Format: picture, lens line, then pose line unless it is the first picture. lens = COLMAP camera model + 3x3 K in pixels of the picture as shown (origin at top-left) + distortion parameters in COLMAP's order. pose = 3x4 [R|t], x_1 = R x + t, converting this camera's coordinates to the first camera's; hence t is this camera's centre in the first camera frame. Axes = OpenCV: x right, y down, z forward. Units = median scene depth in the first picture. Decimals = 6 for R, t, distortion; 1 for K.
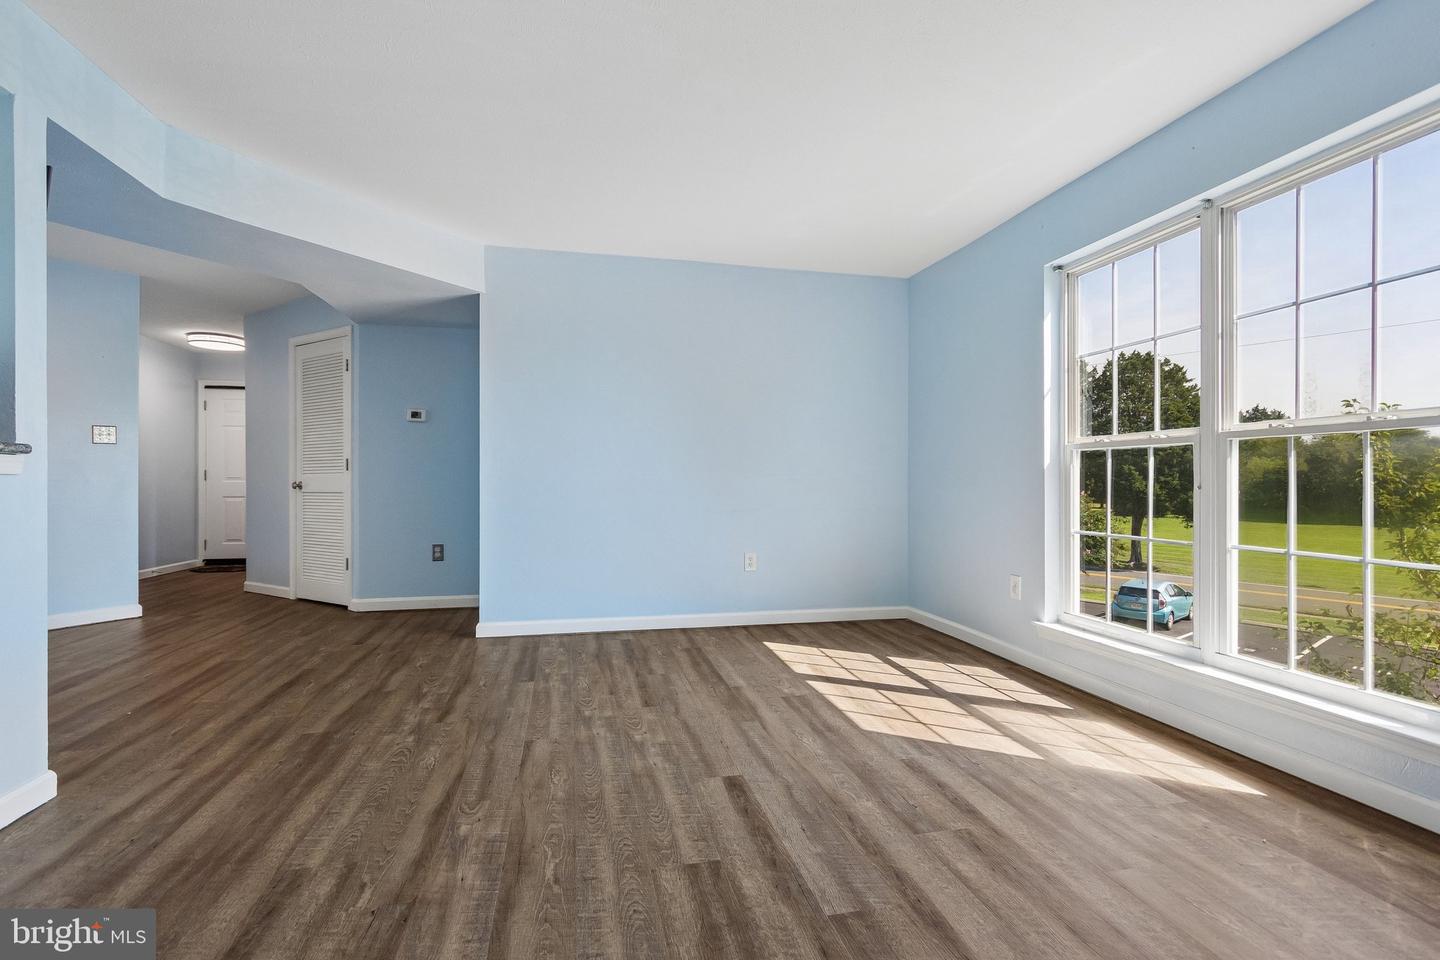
lens RADIAL K [[670.5, 0, 716.3], [0, 670.5, 477.6], [0, 0, 1]] dist [0.017267, 0.000097]
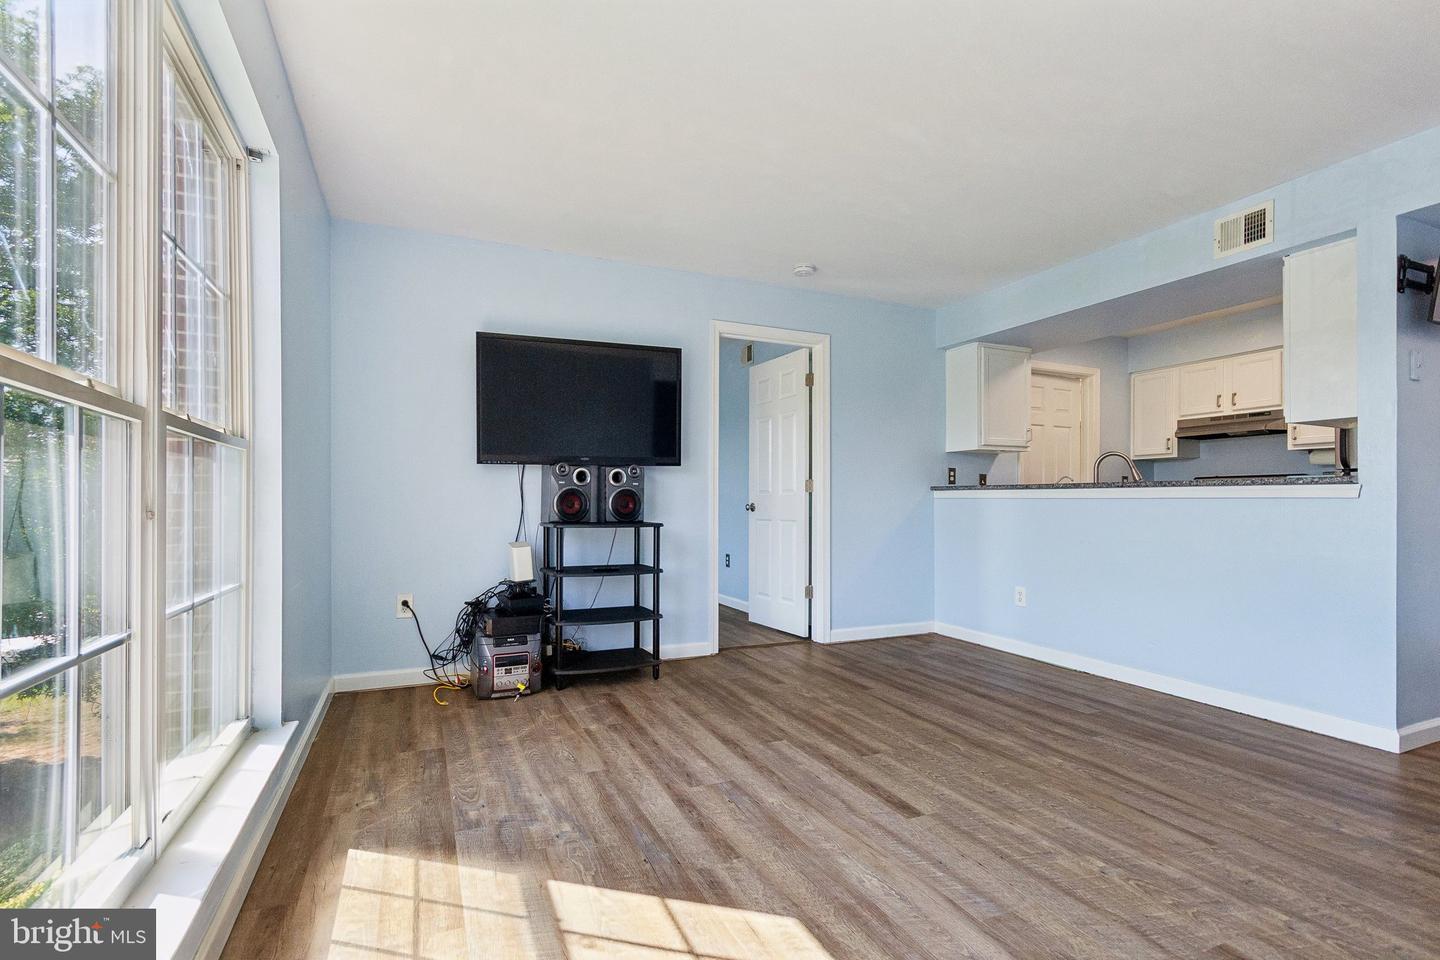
lens RADIAL K [[670.5, 0, 716.3], [0, 670.5, 477.6], [0, 0, 1]] dist [0.017267, 0.000097]
pose [[-0.978380, -0.009168, -0.206611, 0.526605], [-0.000003, 0.999018, -0.044316, 0.015718], [0.206814, -0.043357, -0.977419, 2.009309]]
